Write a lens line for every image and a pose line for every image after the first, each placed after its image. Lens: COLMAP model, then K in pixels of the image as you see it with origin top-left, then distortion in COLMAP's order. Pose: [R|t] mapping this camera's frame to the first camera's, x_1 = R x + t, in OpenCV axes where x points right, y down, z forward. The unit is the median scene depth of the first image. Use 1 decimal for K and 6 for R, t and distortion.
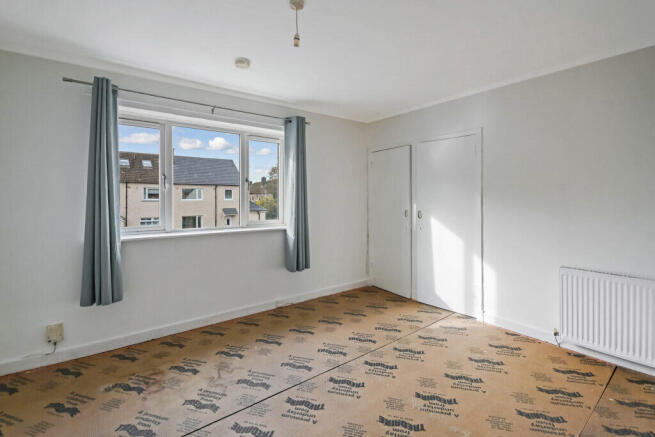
lens RADIAL K [[290.4, 0, 329.1], [0, 290.4, 202.9], [0, 0, 1]] dist [-0.013779, -0.000050]
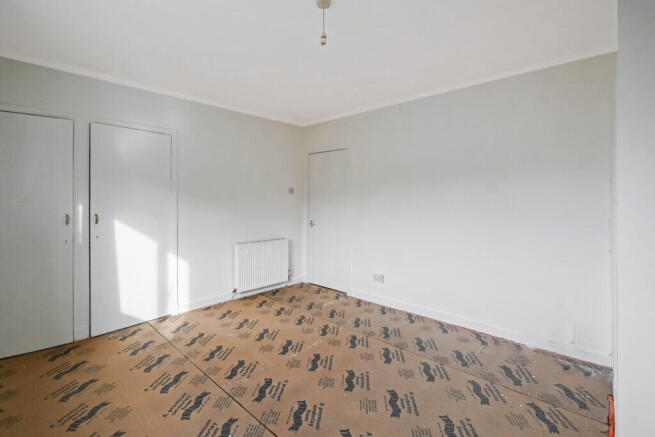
lens RADIAL K [[290.4, 0, 329.1], [0, 290.4, 202.9], [0, 0, 1]] dist [-0.013779, -0.000050]
pose [[-0.133864, -0.012602, 0.990920, -0.590536], [0.019050, 0.999702, 0.015287, -0.001267], [-0.990817, 0.020924, -0.133584, 0.589207]]
